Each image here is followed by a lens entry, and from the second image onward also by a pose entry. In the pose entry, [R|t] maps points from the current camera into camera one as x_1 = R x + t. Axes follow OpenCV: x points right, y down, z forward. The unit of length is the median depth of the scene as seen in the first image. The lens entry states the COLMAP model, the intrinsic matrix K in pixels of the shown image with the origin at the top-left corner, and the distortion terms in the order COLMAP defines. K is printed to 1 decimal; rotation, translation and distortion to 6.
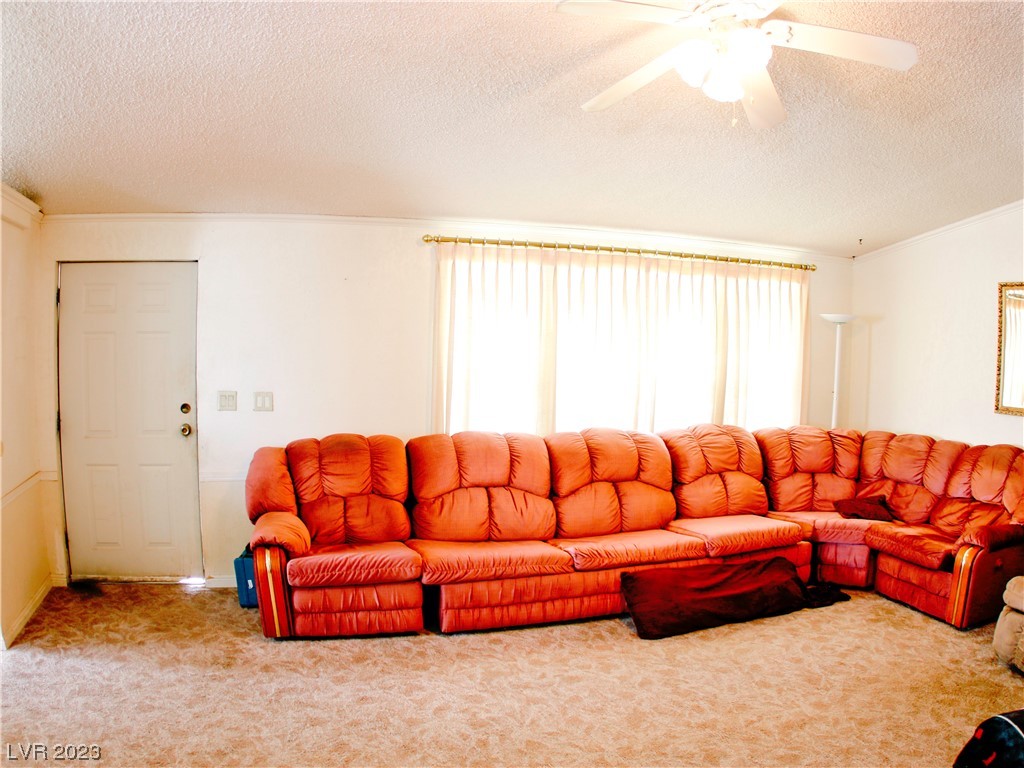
lens RADIAL K [[786.7, 0, 529.8], [0, 786.7, 385.4], [0, 0, 1]] dist [-0.311949, 0.097228]
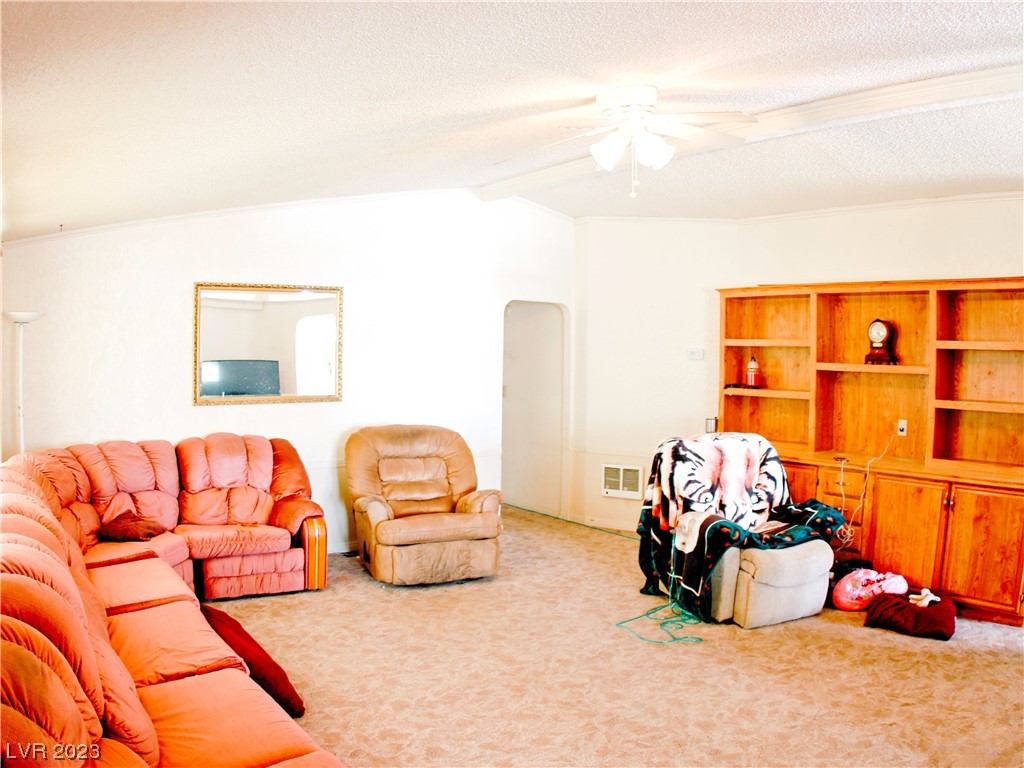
lens RADIAL K [[786.7, 0, 529.8], [0, 786.7, 385.4], [0, 0, 1]] dist [-0.311949, 0.097228]
pose [[-0.282255, -0.070051, 0.956778, -0.615915], [0.037998, 0.995732, 0.084113, -0.074935], [-0.958587, 0.060097, -0.278388, 0.922233]]
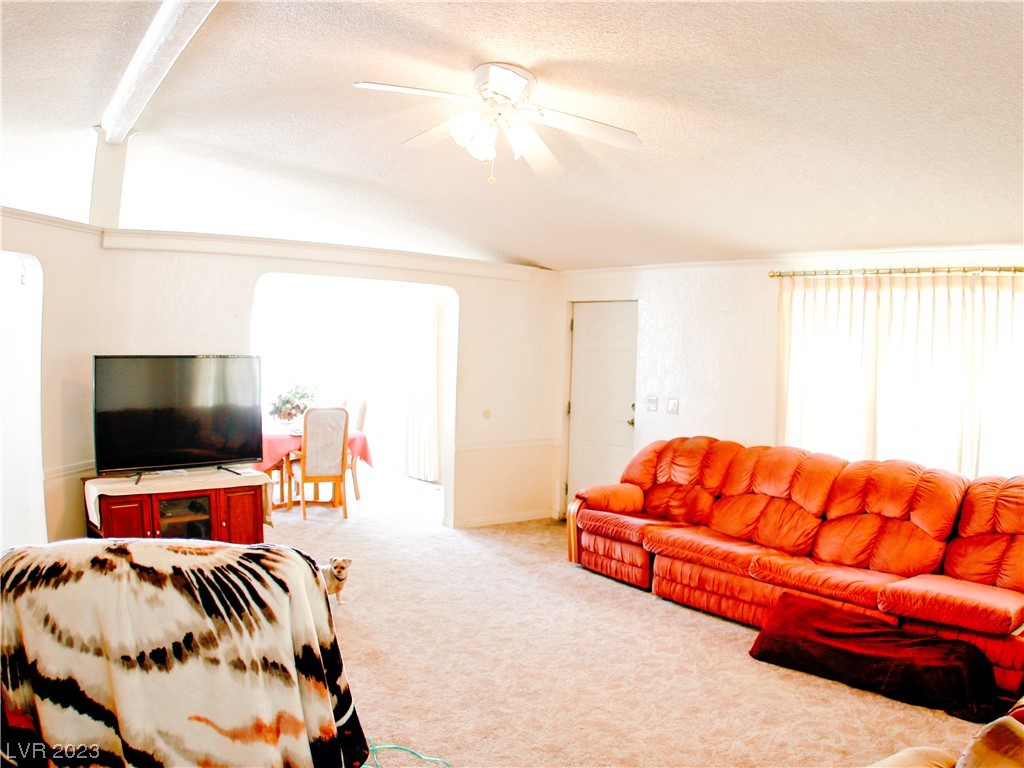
lens RADIAL K [[820.0, 0, 512.0], [0, 820.0, 384.0], [0, 0, 1]] dist [-0.386372, 0.208036]
pose [[0.303654, 0.032365, -0.952233, 0.977719], [-0.090693, 0.995867, 0.004927, -0.000222], [0.948456, 0.084864, 0.305334, 0.345297]]
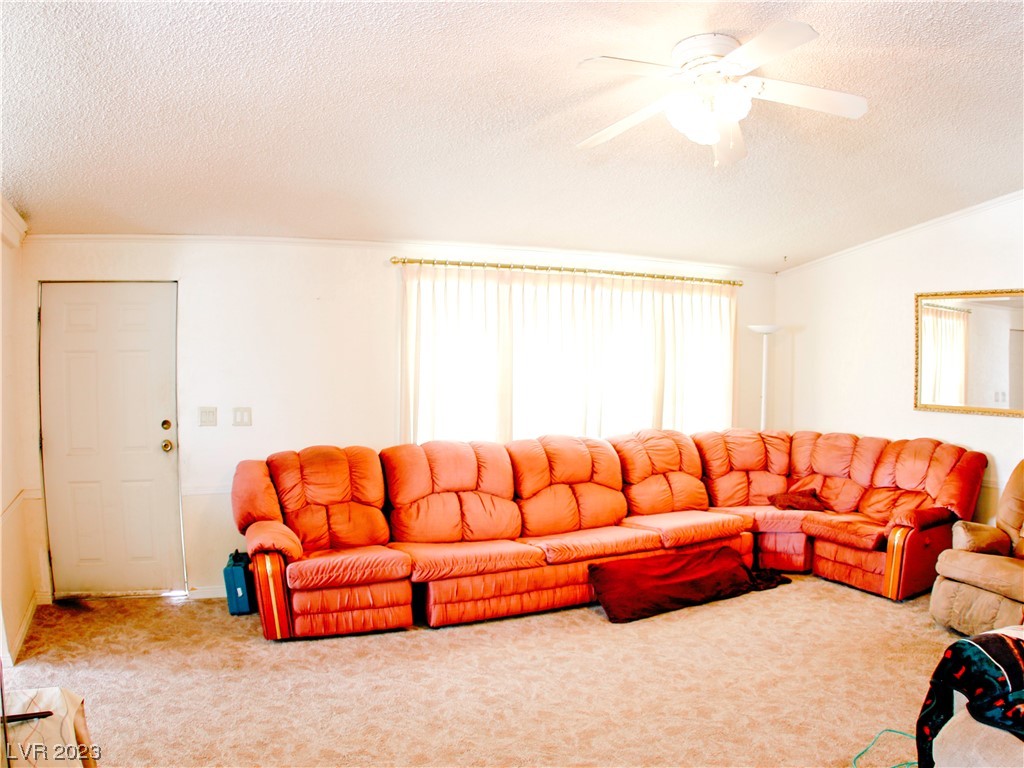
lens RADIAL K [[786.7, 0, 529.8], [0, 786.7, 385.4], [0, 0, 1]] dist [-0.311949, 0.097228]
pose [[0.990834, -0.020948, 0.133448, -0.107668], [0.024059, 0.999474, -0.021738, 0.011471], [-0.132923, 0.024750, 0.990817, -0.083913]]
